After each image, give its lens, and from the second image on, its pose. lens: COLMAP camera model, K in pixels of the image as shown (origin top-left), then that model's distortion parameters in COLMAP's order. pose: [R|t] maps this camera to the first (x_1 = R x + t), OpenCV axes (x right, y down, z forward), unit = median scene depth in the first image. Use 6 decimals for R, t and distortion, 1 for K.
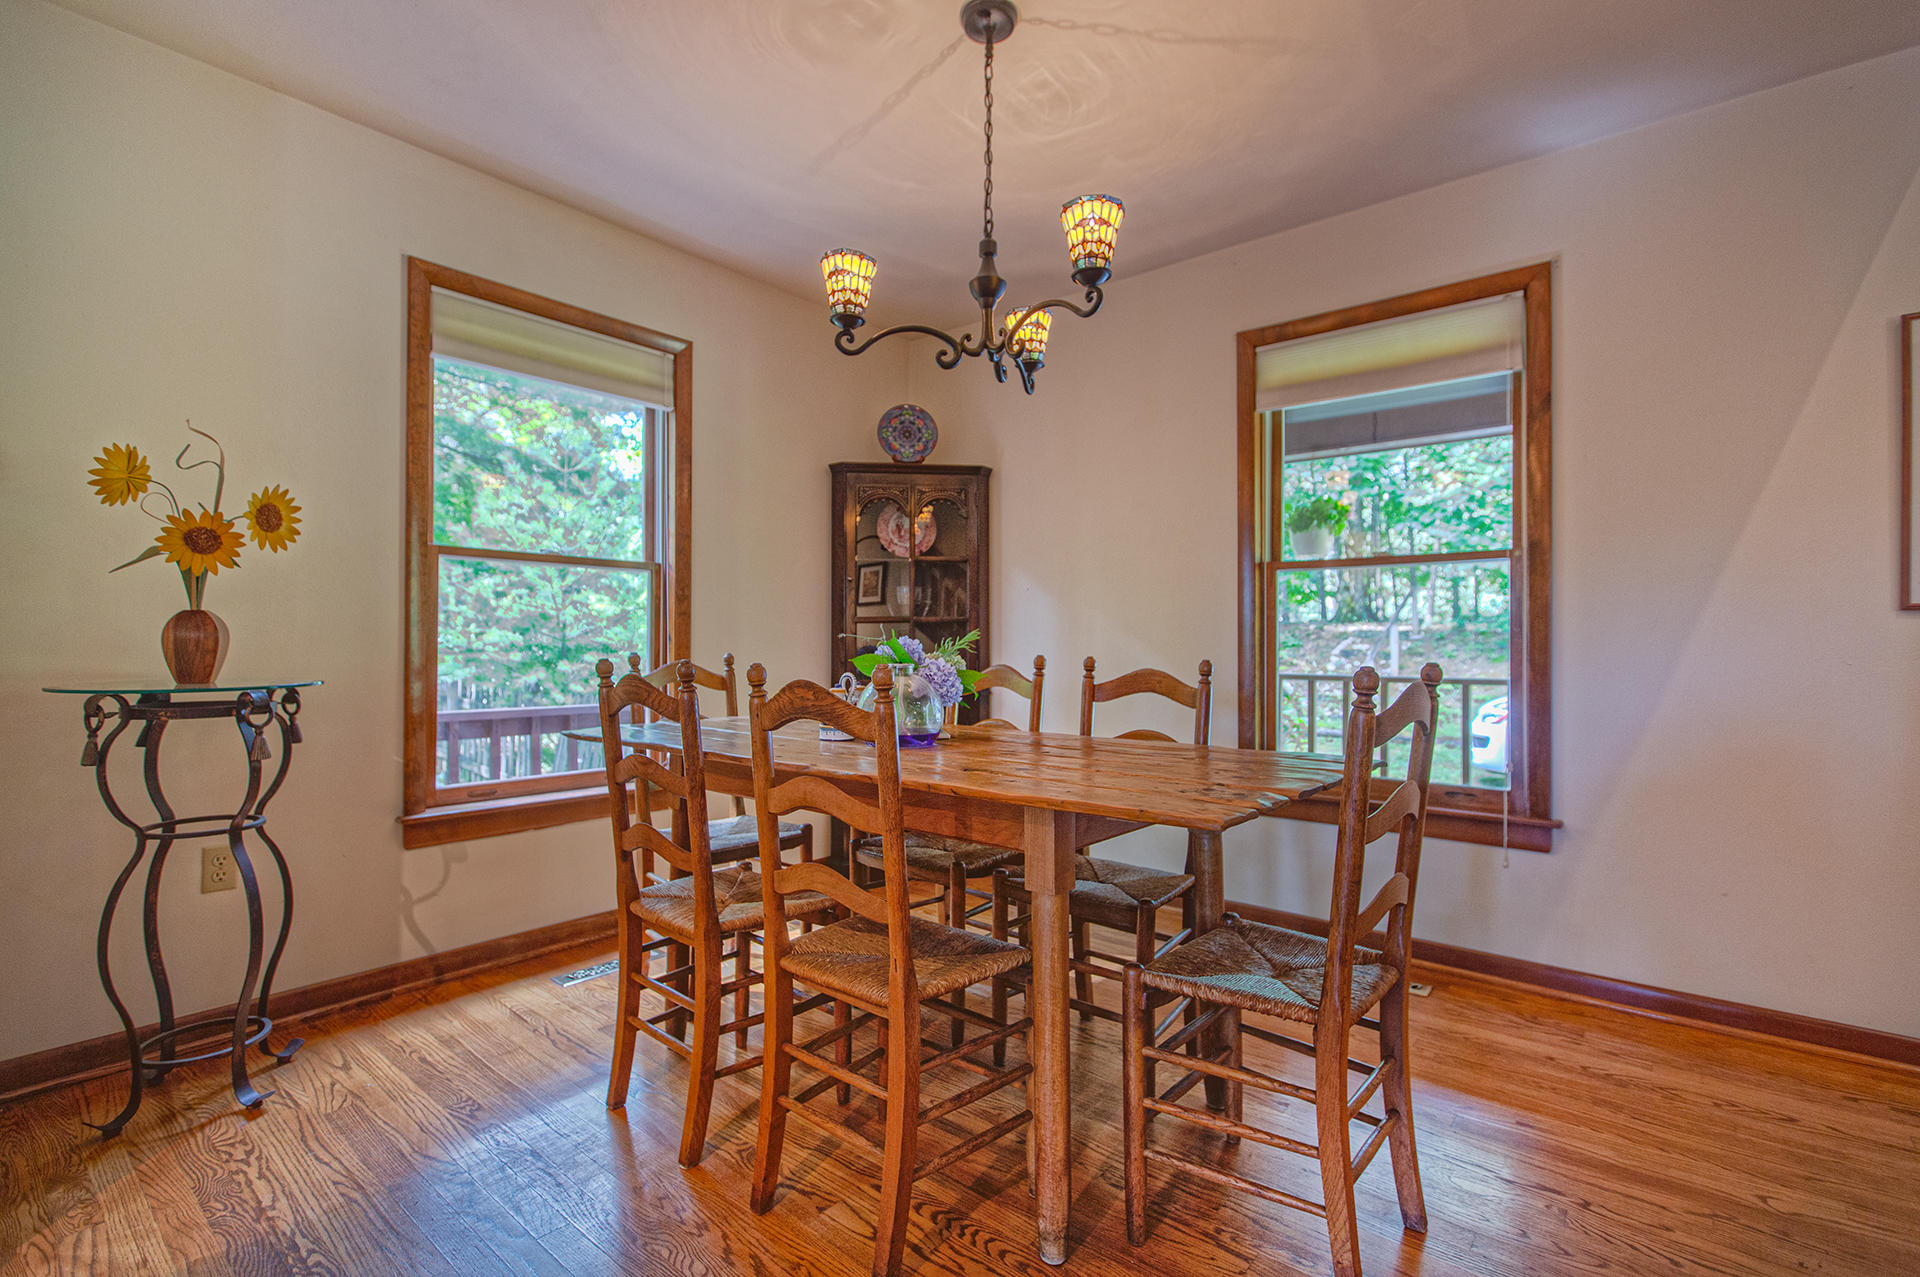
lens RADIAL K [[874.1, 0, 961.8], [0, 874.1, 640.7], [0, 0, 1]] dist [0.004181, -0.000499]
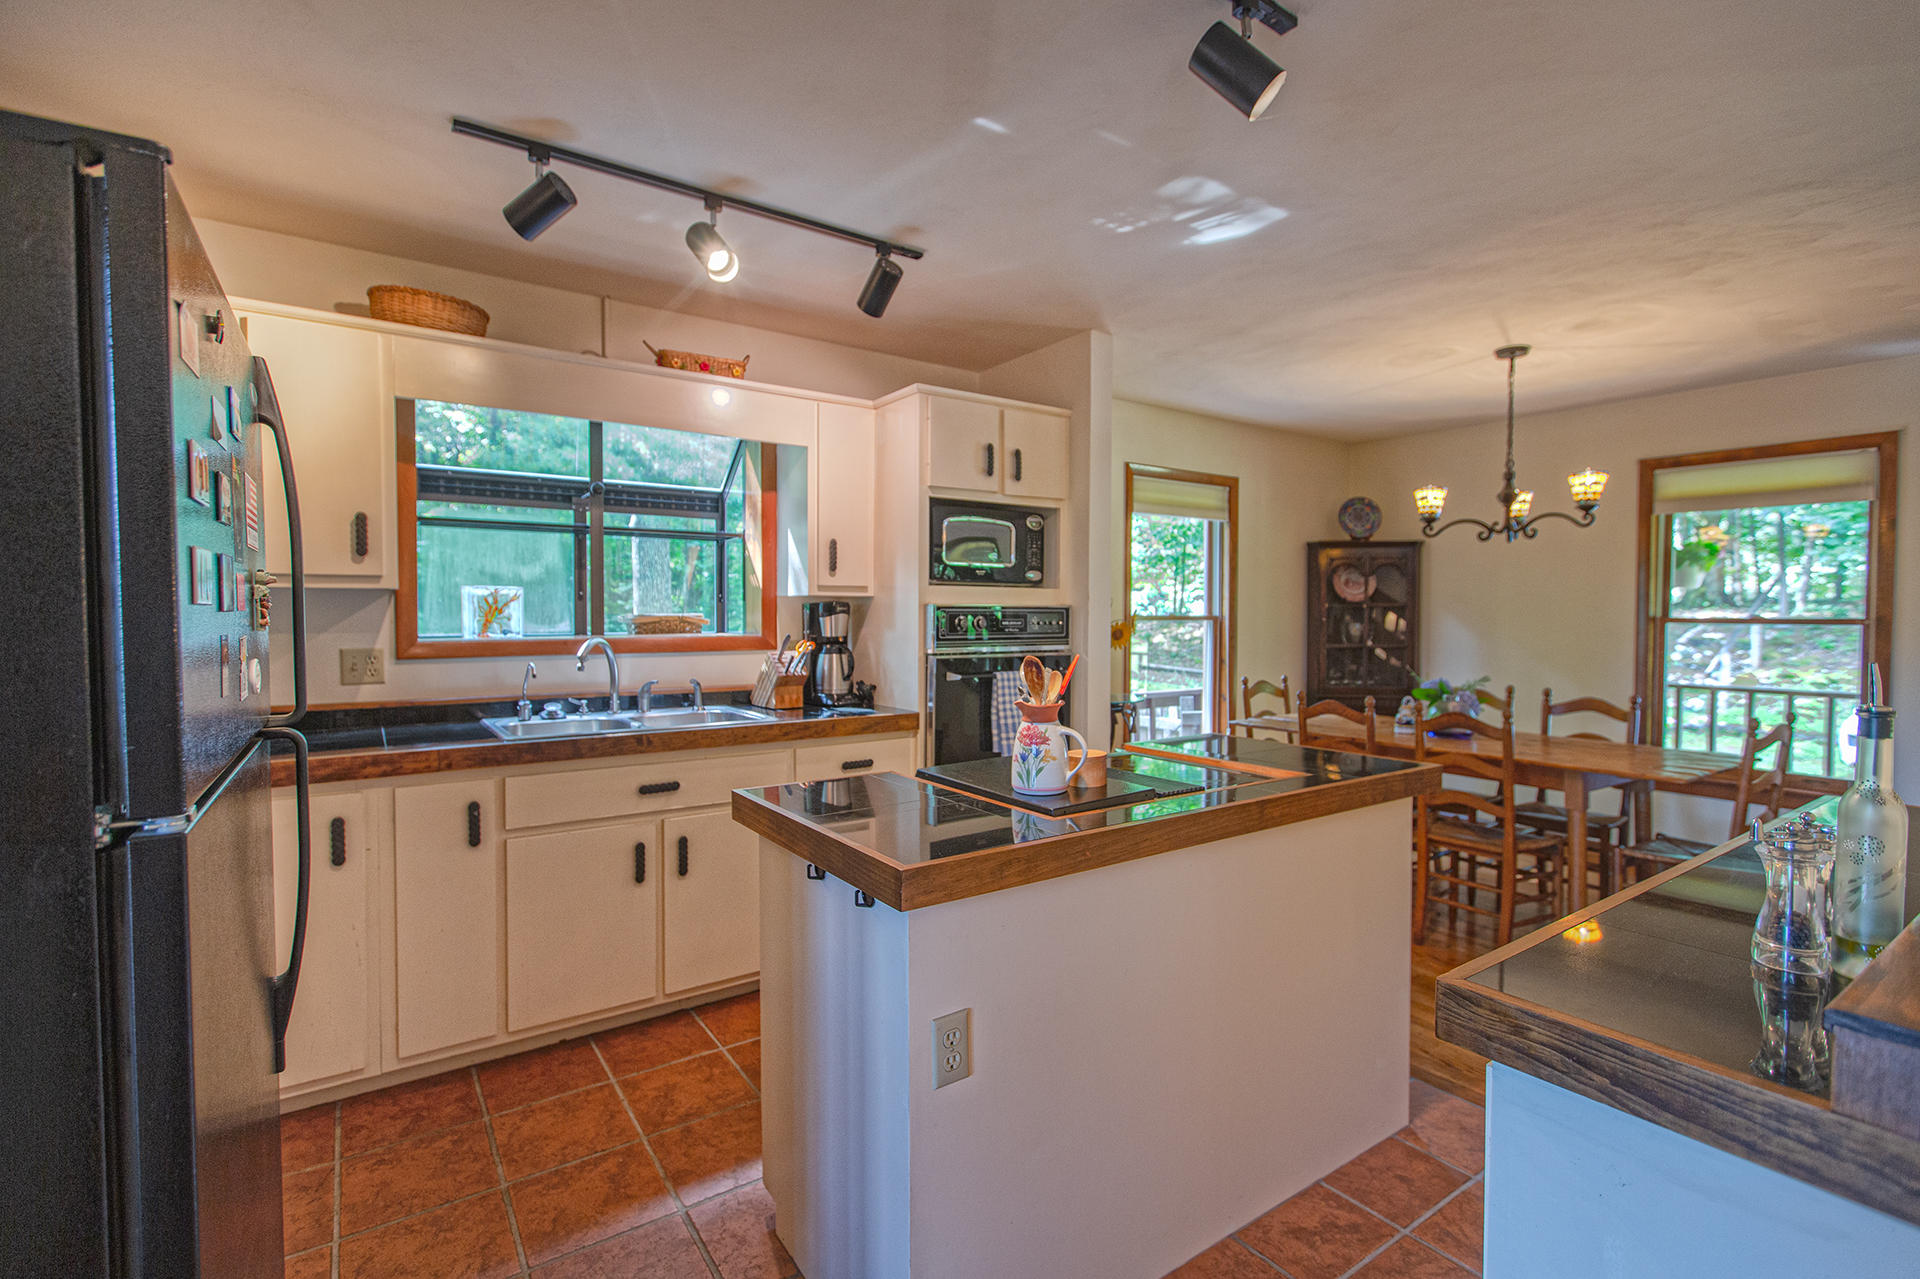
lens RADIAL K [[874.1, 0, 958.3], [0, 874.1, 637.4], [0, 0, 1]] dist [0.004181, -0.000499]
pose [[0.961986, 0.009063, -0.272949, -0.406516], [-0.000329, 0.999487, 0.032028, -0.111557], [0.273099, -0.030720, 0.961495, -0.783616]]
